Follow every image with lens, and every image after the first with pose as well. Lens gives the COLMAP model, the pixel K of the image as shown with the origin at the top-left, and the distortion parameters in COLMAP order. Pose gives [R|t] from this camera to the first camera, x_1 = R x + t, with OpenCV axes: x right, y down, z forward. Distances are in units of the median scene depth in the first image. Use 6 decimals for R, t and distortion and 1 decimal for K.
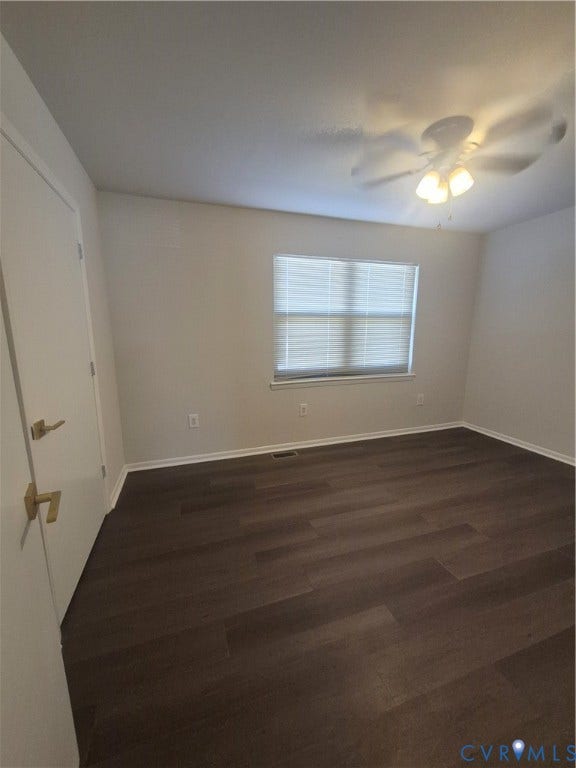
lens RADIAL K [[304.2, 0, 278.4], [0, 304.2, 381.8], [0, 0, 1]] dist [0.012116, -0.000047]
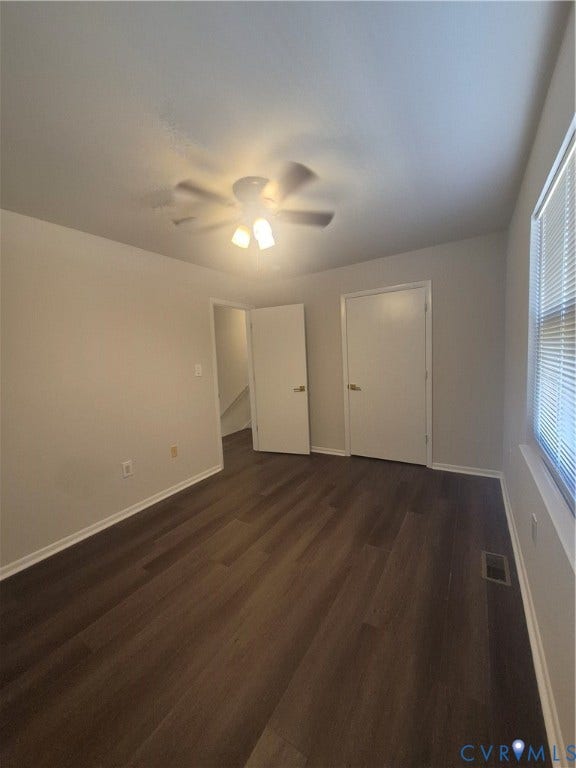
lens RADIAL K [[304.2, 0, 278.4], [0, 304.2, 381.8], [0, 0, 1]] dist [0.012116, -0.000047]
pose [[-0.772009, 0.106301, -0.626660, 0.994101], [-0.048039, 0.973338, 0.224289, -0.318913], [0.633794, 0.203257, -0.746319, 1.643610]]
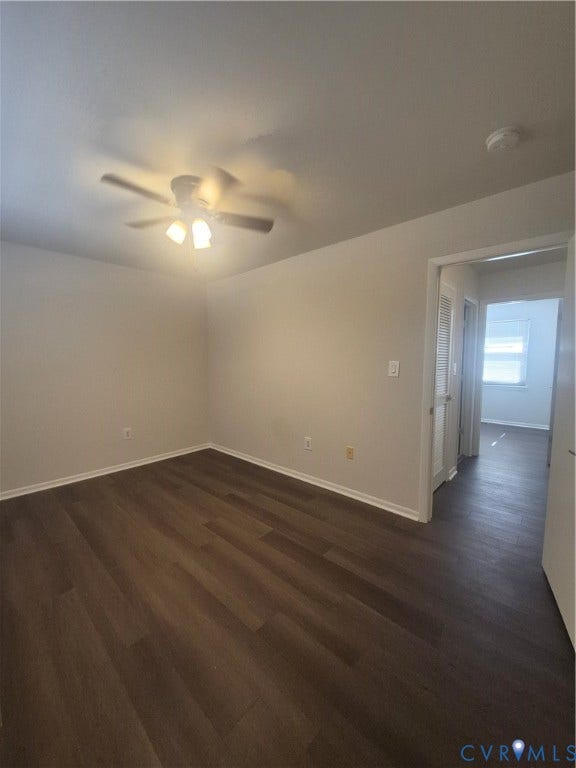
lens RADIAL K [[304.2, 0, 278.4], [0, 304.2, 381.8], [0, 0, 1]] dist [0.012116, -0.000047]
pose [[-0.467173, -0.052980, 0.882577, -0.507020], [0.161119, 0.976389, 0.143896, -0.196557], [-0.869362, 0.209425, -0.447607, 1.125198]]
